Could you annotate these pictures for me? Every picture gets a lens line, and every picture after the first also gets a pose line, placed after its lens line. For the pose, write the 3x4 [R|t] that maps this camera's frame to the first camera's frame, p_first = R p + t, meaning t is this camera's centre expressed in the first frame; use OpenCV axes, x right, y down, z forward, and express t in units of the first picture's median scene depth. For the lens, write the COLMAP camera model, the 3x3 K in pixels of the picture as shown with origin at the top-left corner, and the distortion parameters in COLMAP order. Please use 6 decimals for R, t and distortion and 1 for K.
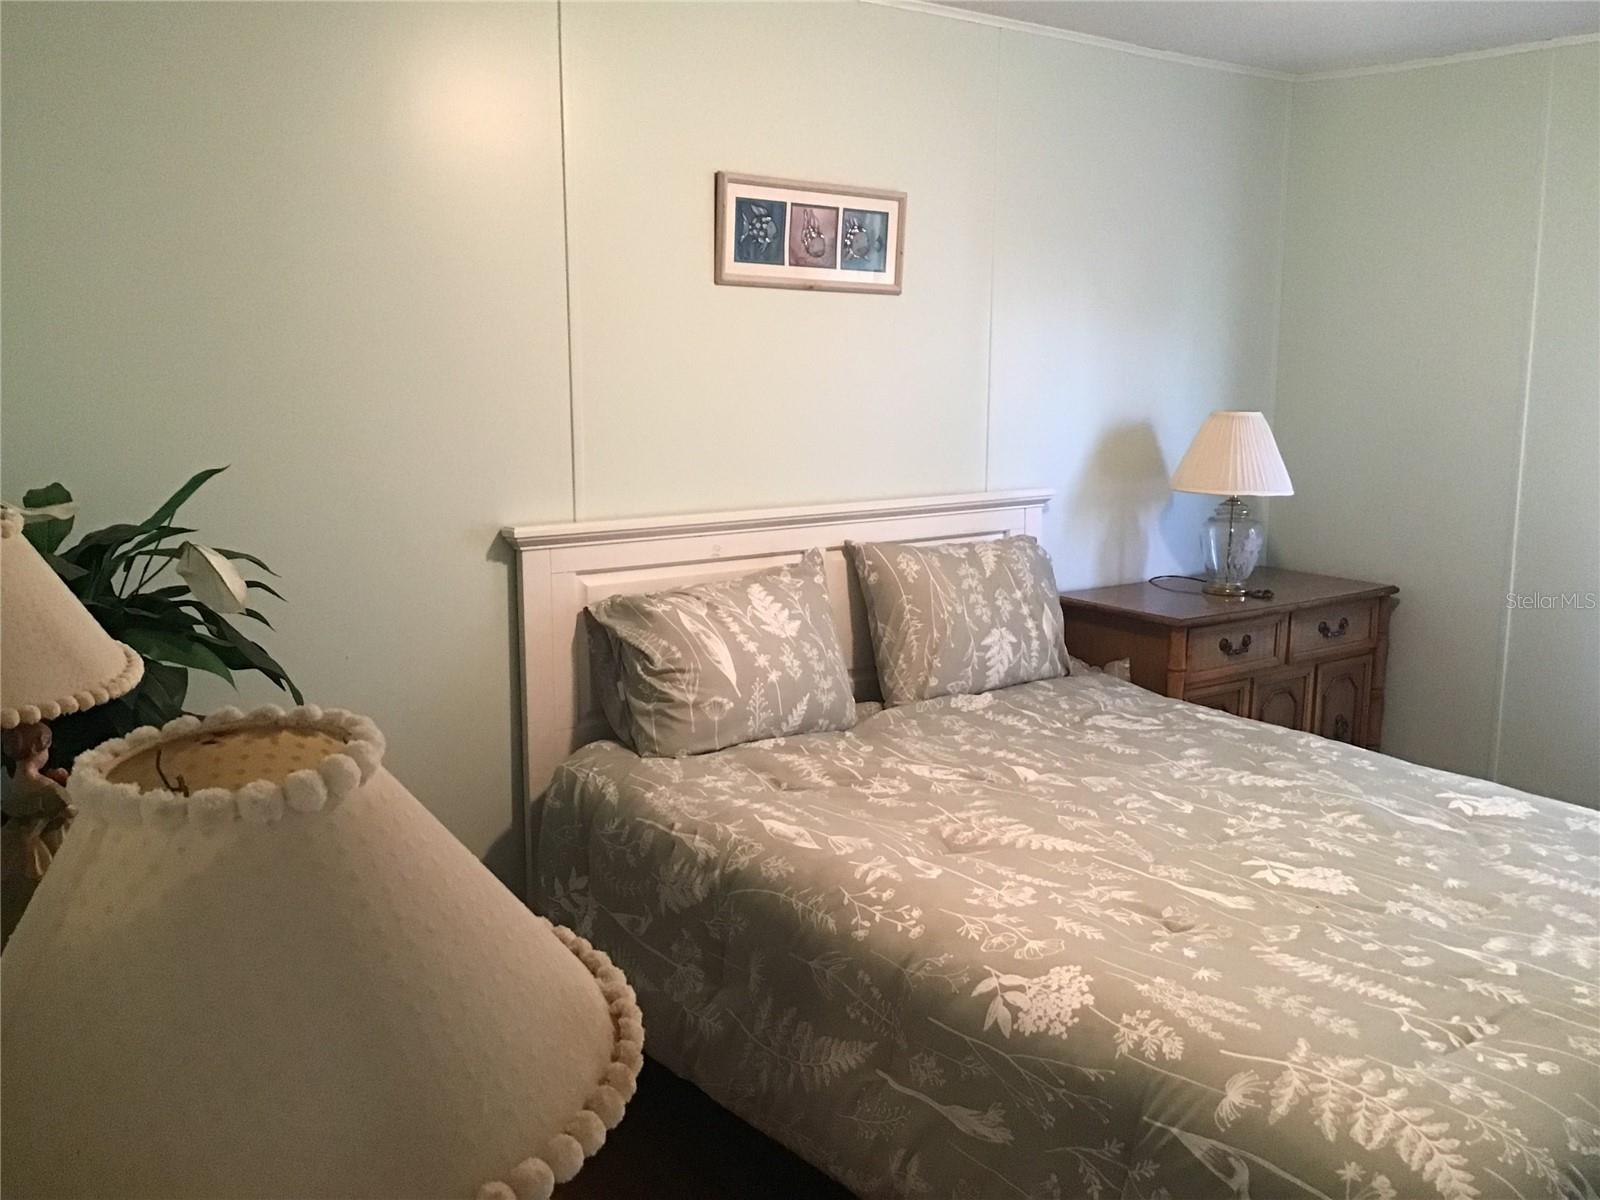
lens RADIAL K [[1436.9, 0, 824.5], [0, 1436.9, 608.7], [0, 0, 1]] dist [0.113581, -0.224335]
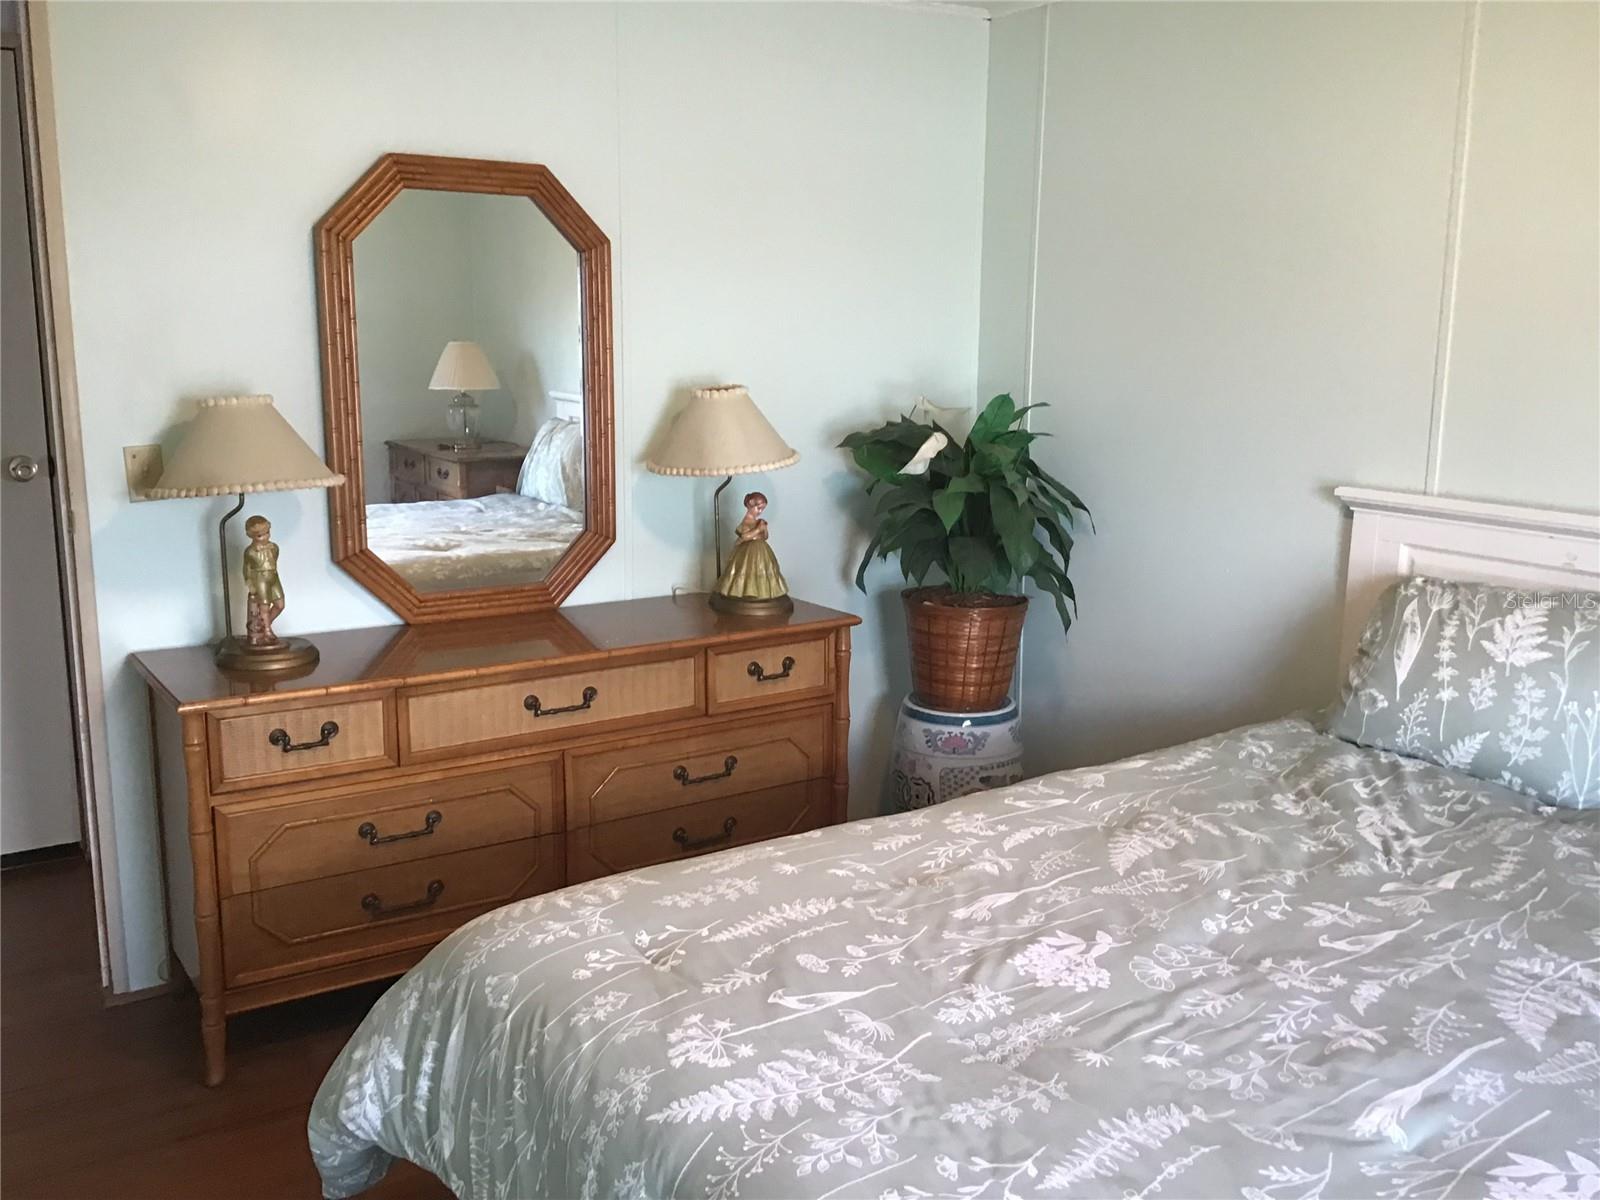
lens RADIAL K [[1467.0, 0, 821.2], [0, 1467.0, 607.1], [0, 0, 1]] dist [0.117724, -0.244870]
pose [[-0.064313, 0.184588, -0.980709, 0.799278], [-0.188302, 0.962845, 0.193574, -0.098463], [0.980003, 0.197119, -0.027165, 0.613079]]
